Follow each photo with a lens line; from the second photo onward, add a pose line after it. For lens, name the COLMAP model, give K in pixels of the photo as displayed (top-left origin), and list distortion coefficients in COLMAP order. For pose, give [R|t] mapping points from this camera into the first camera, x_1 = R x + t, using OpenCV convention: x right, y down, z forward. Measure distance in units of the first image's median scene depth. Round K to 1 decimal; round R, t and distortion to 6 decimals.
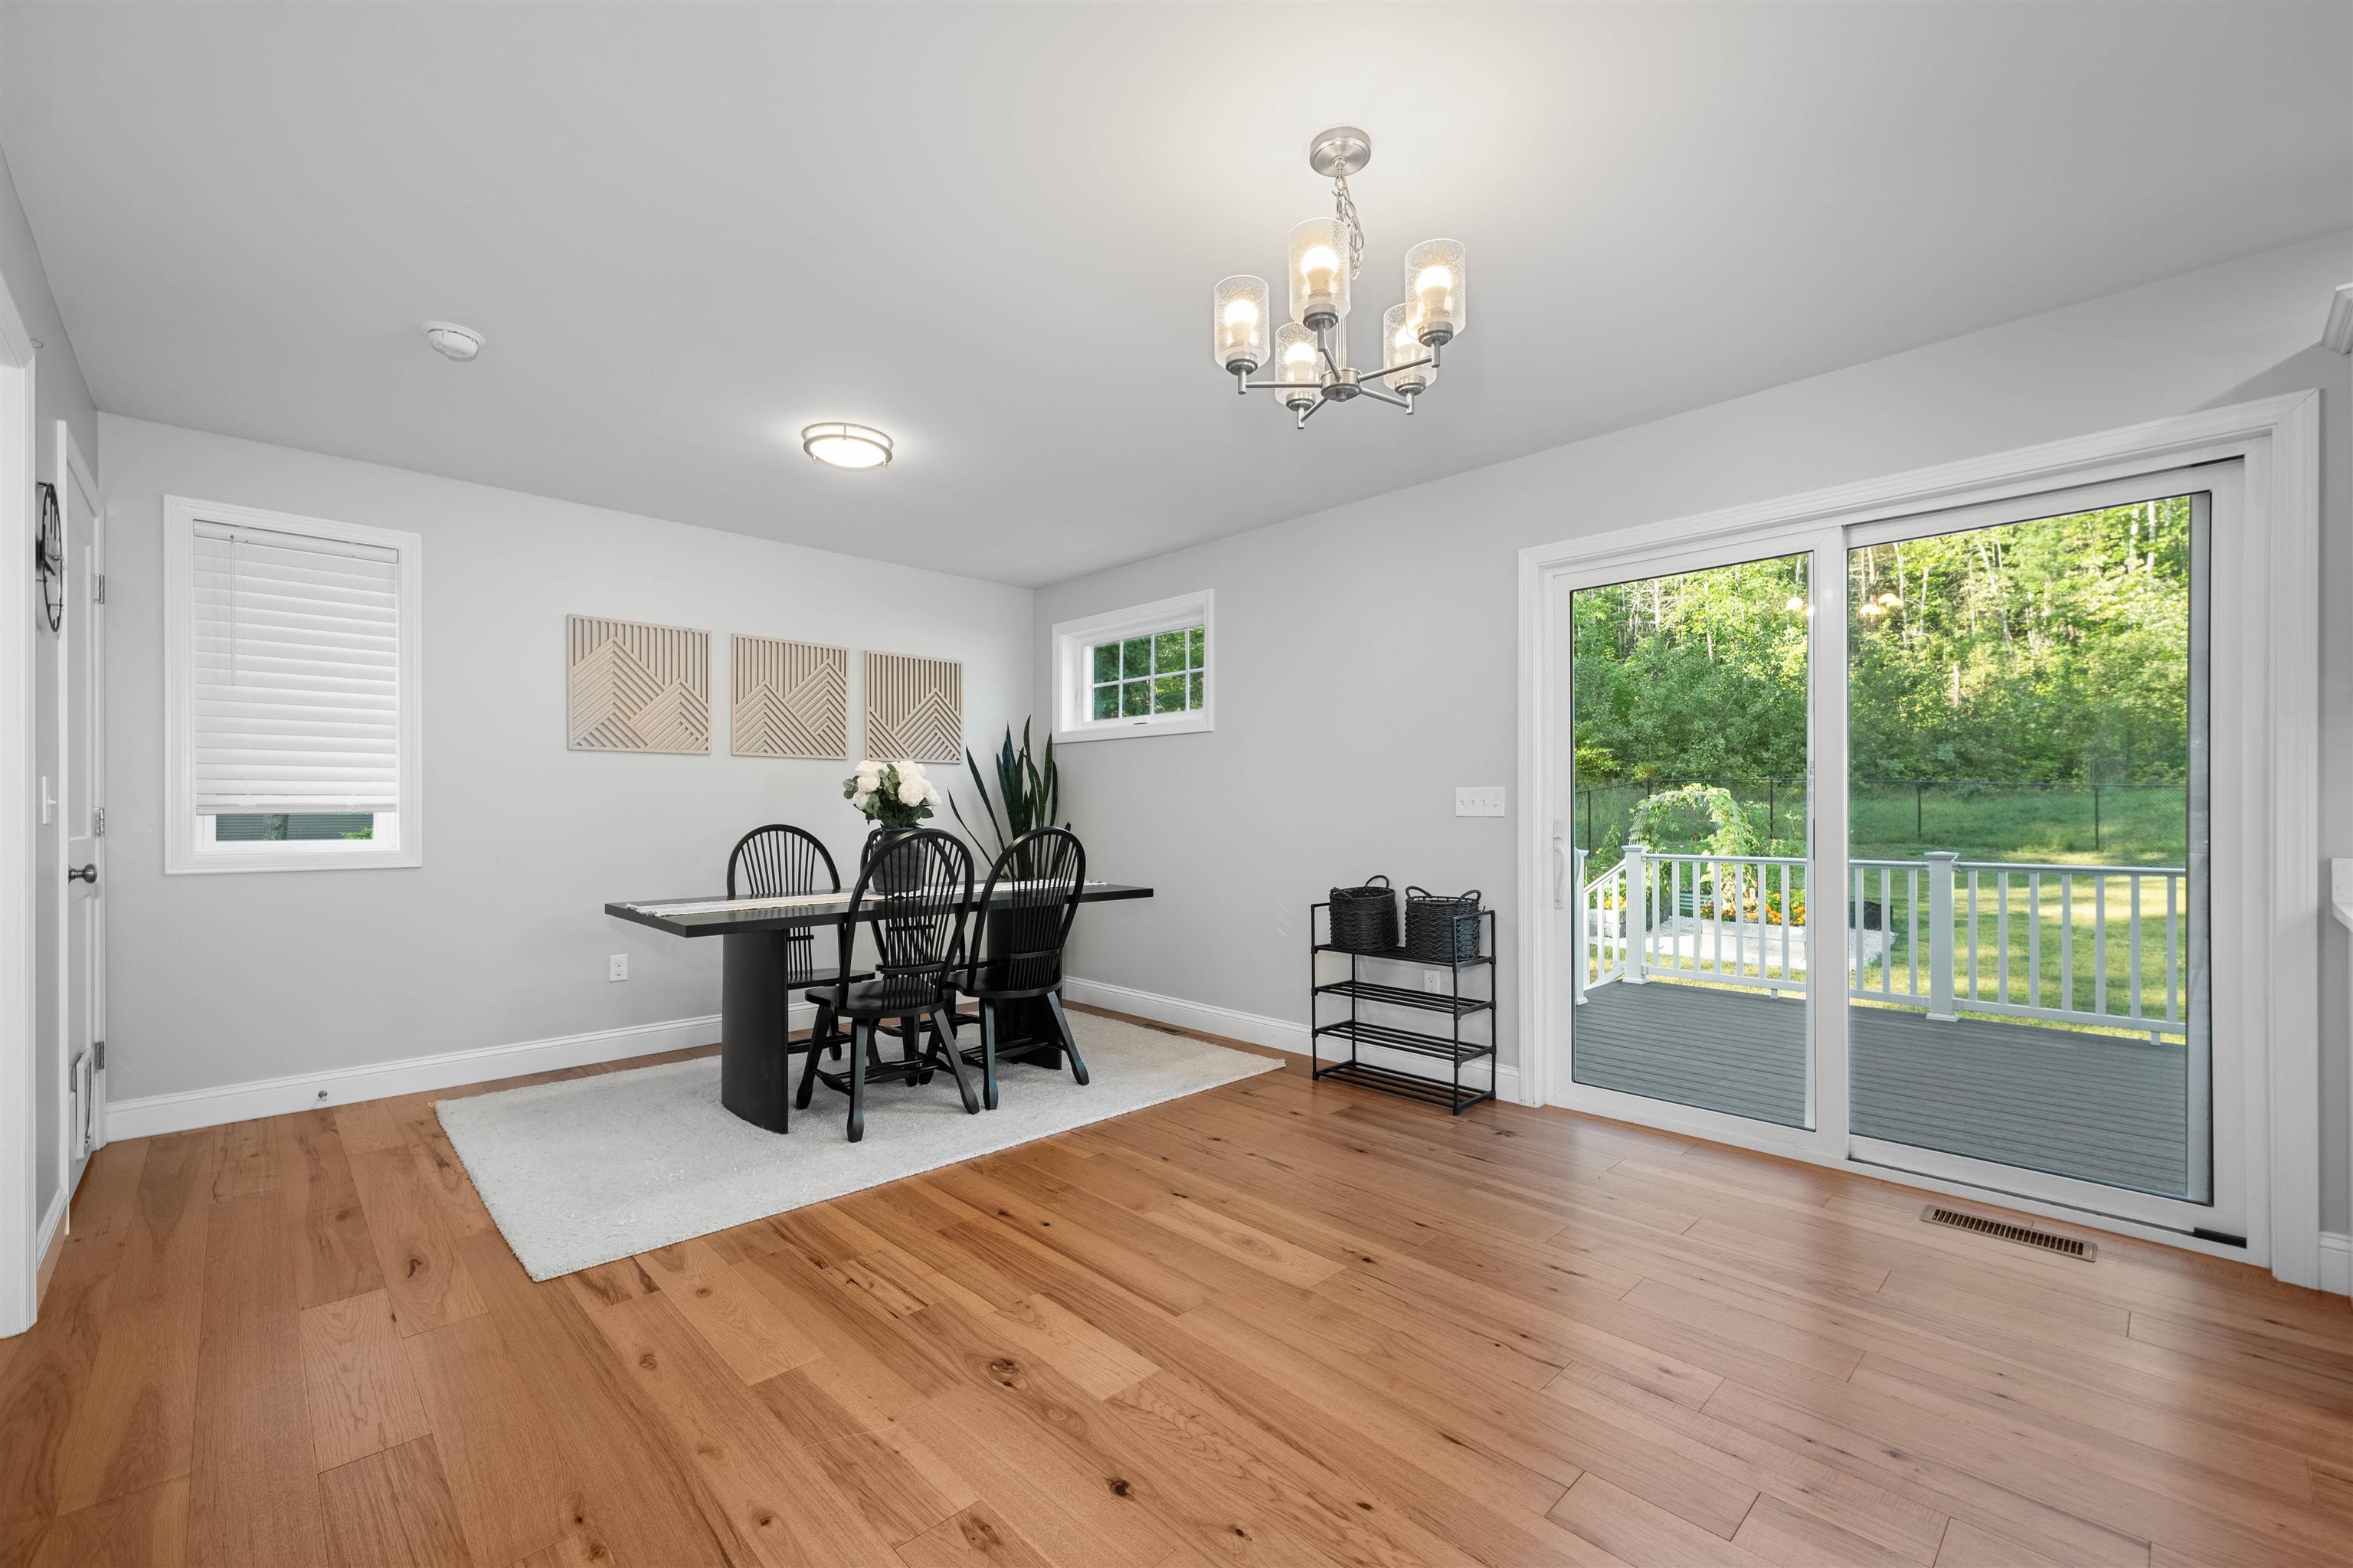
lens RADIAL K [[966.8, 0, 1192.2], [0, 966.8, 811.0], [0, 0, 1]] dist [0.003526, -0.001112]
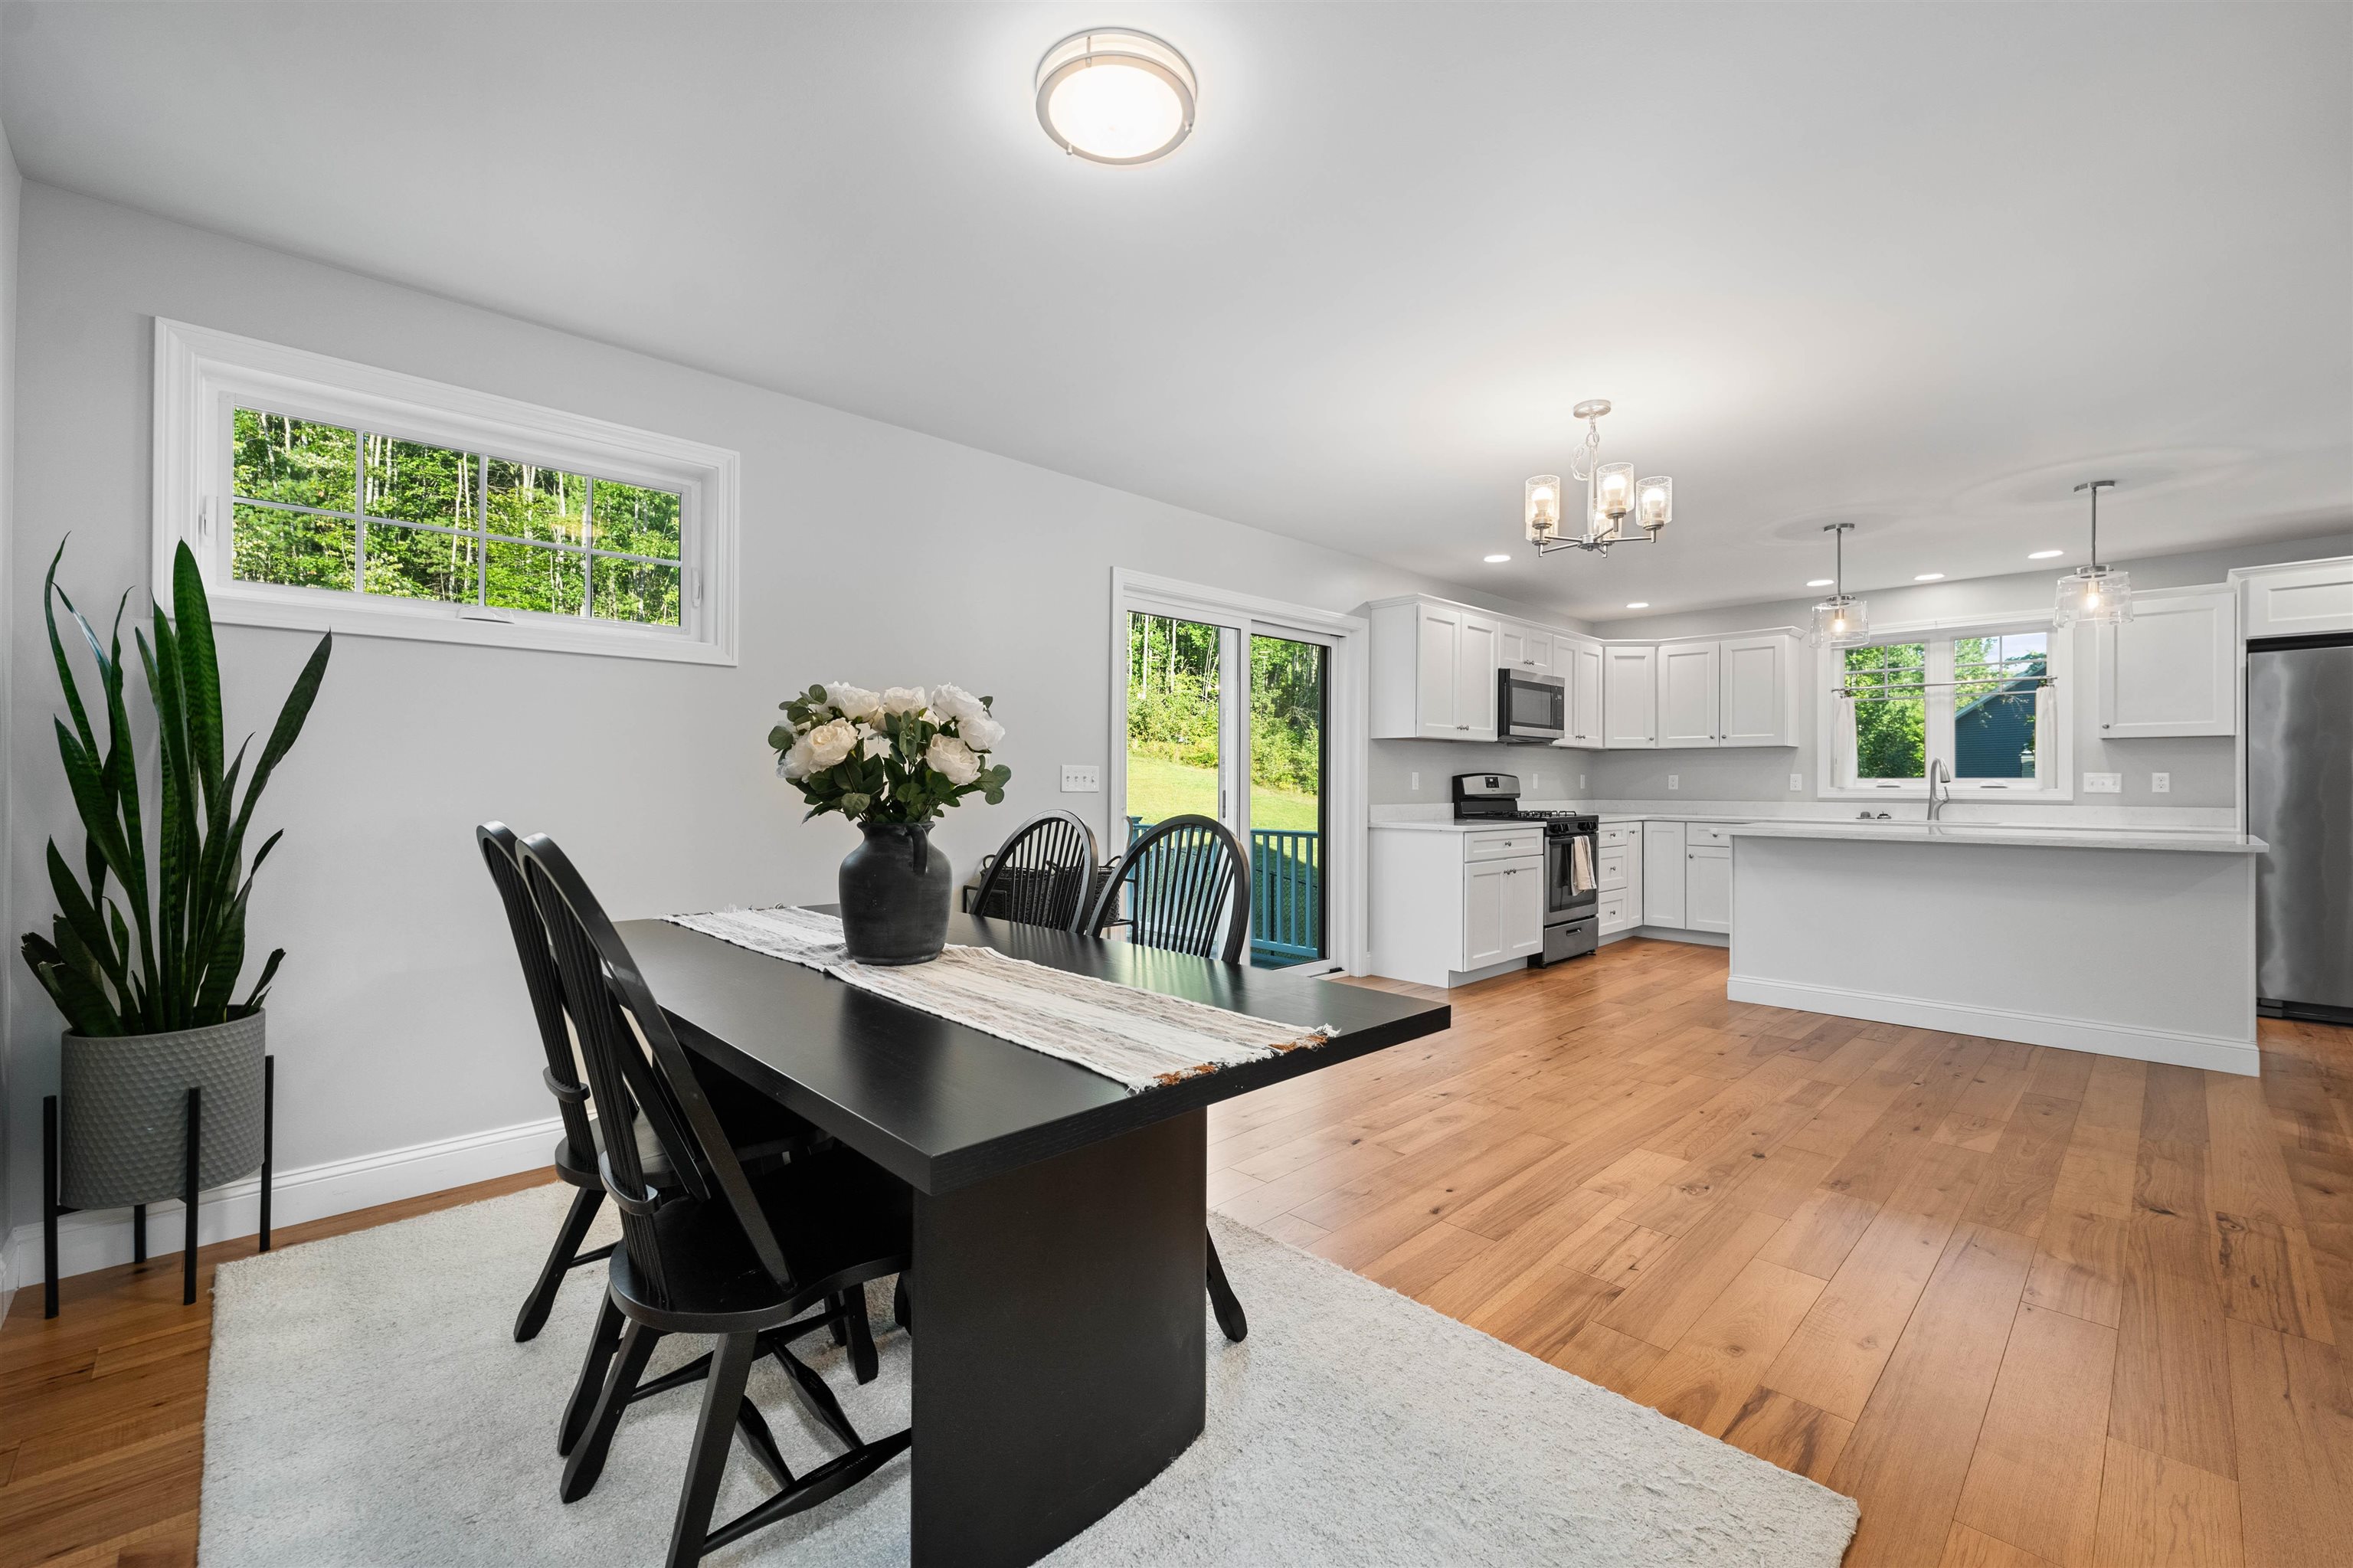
lens RADIAL K [[966.8, 0, 1172.0], [0, 966.8, 781.0], [0, 0, 1]] dist [0.003526, -0.001112]
pose [[0.011507, 0.005330, 0.999920, -0.840439], [0.001235, 0.999985, -0.005344, 0.000001], [-0.999933, 0.001296, 0.011501, 0.914046]]
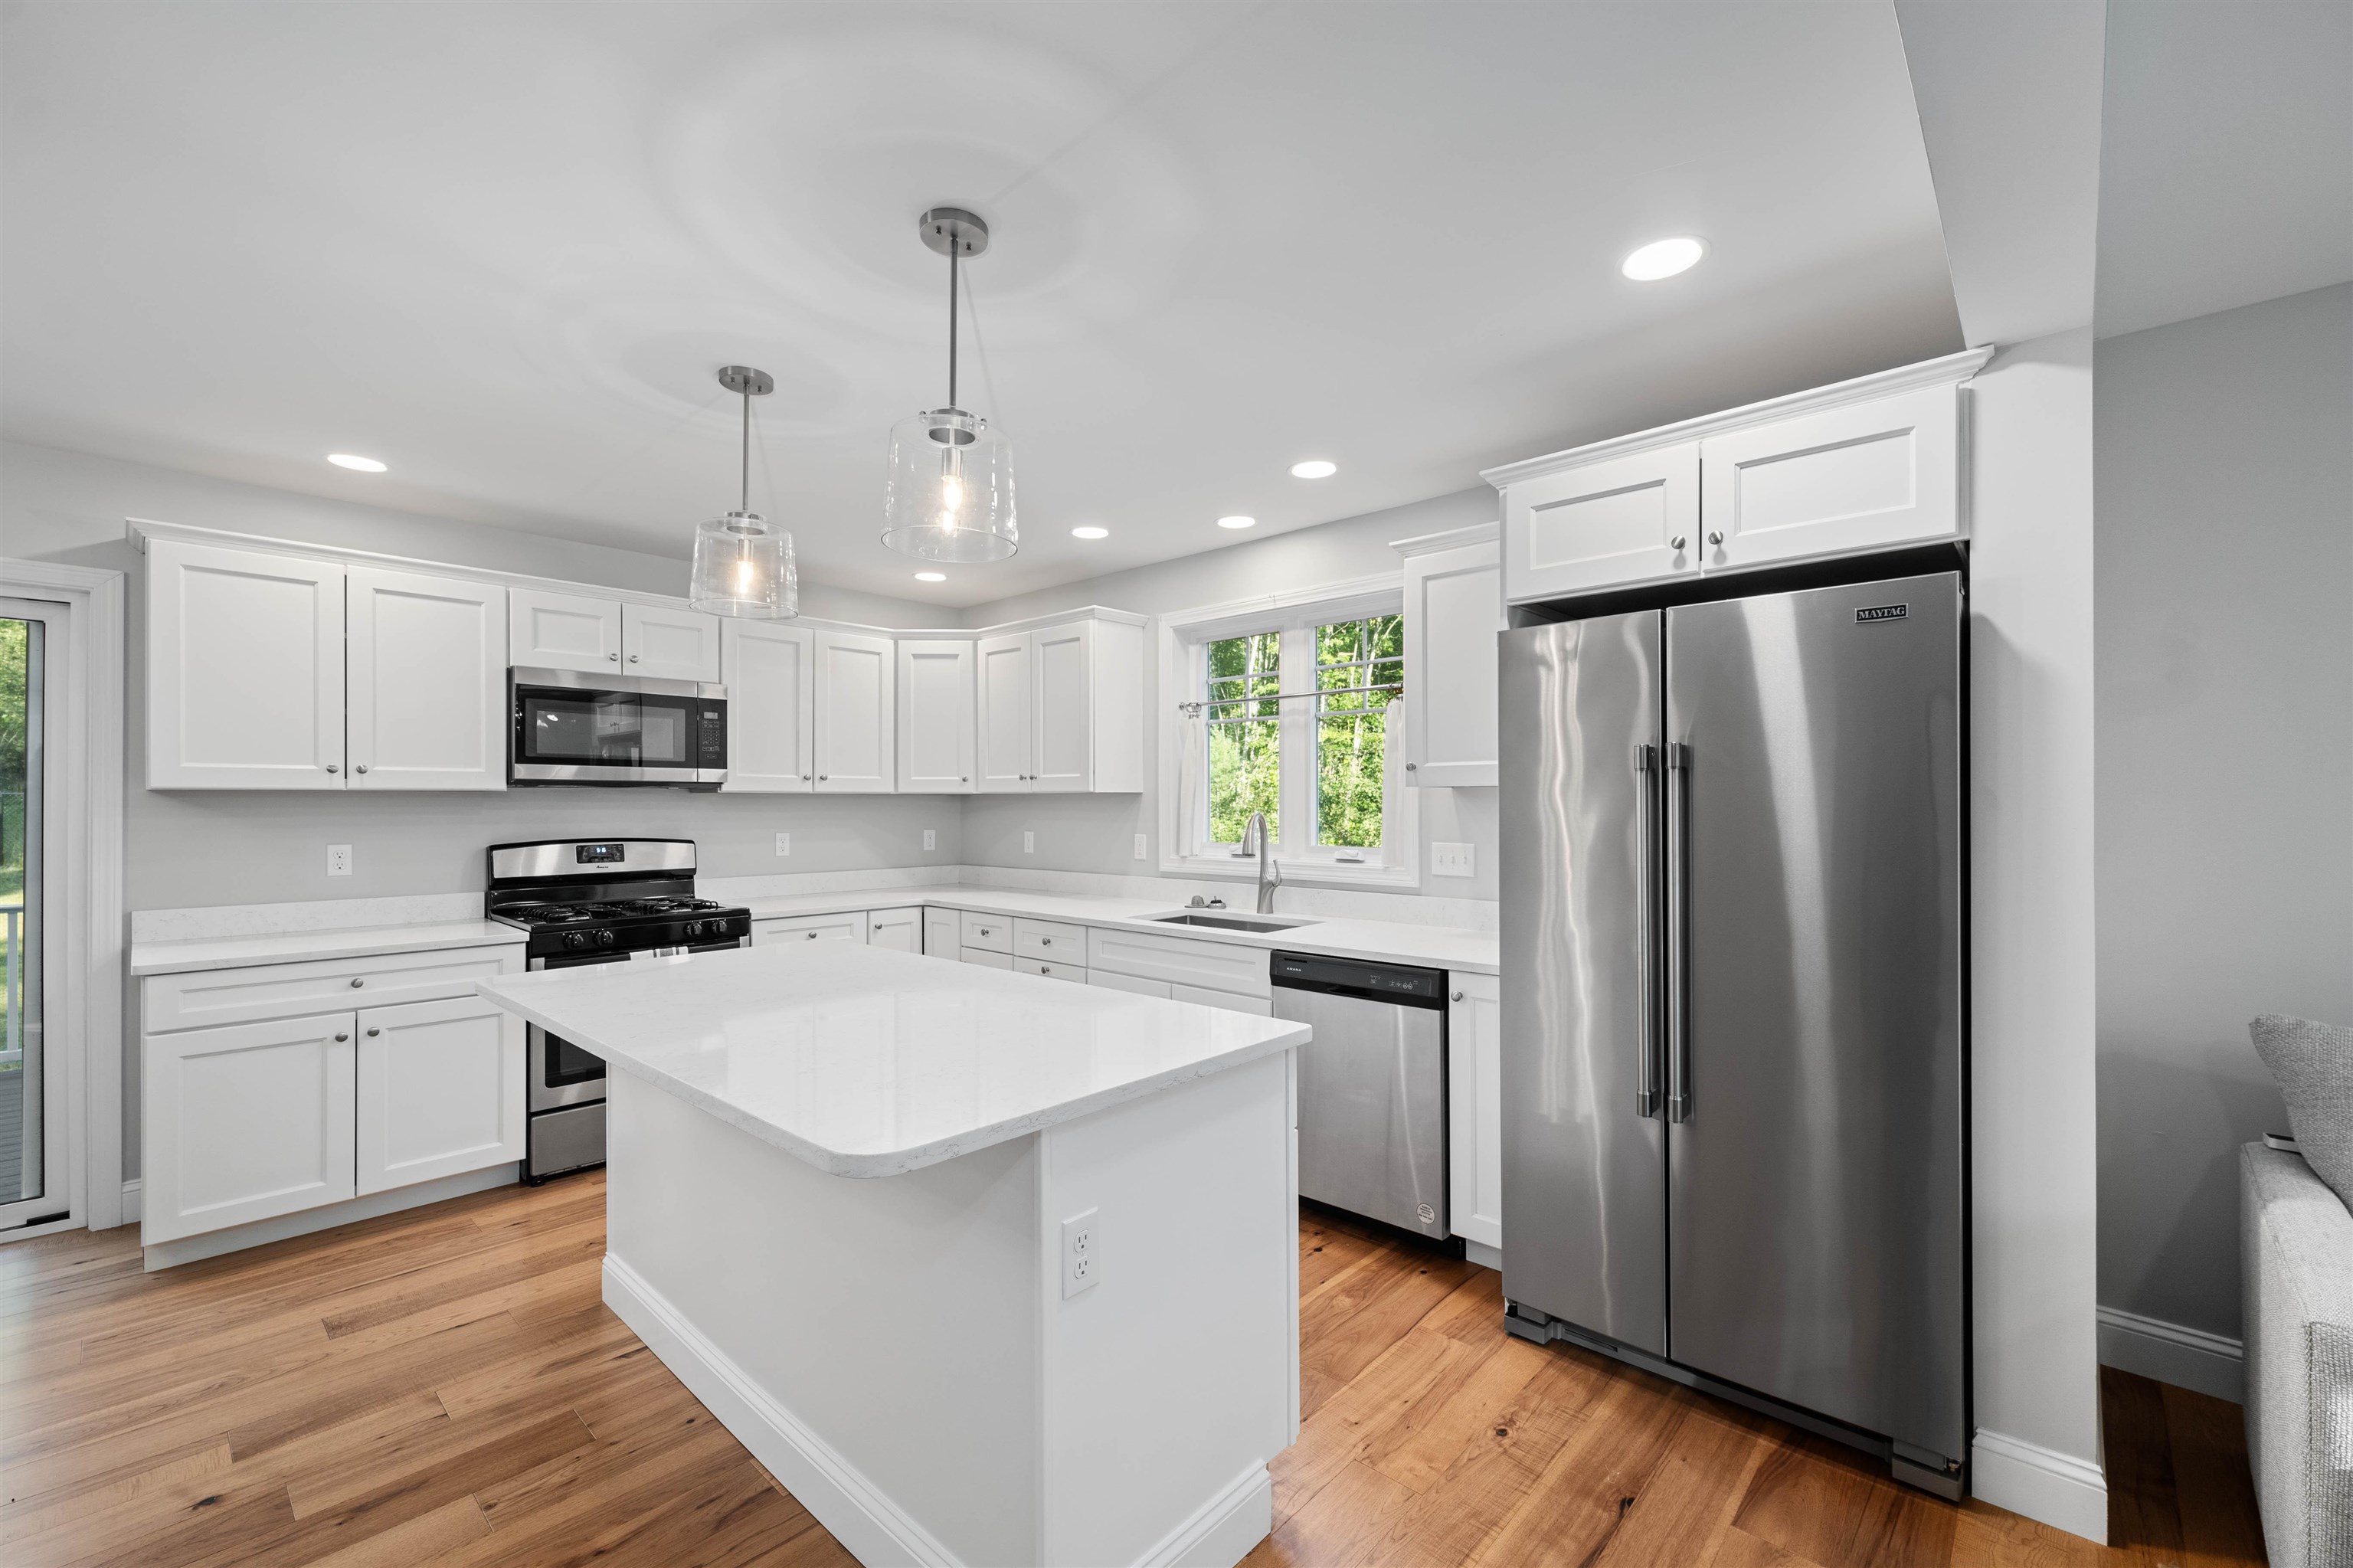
lens RADIAL K [[966.8, 0, 1172.3], [0, 966.8, 801.5], [0, 0, 1]] dist [0.003526, -0.001112]
pose [[-0.048993, 0.007149, 0.998774, -0.176425], [0.006440, 0.999956, -0.006842, -0.054415], [-0.998778, 0.006097, -0.049037, -0.258030]]
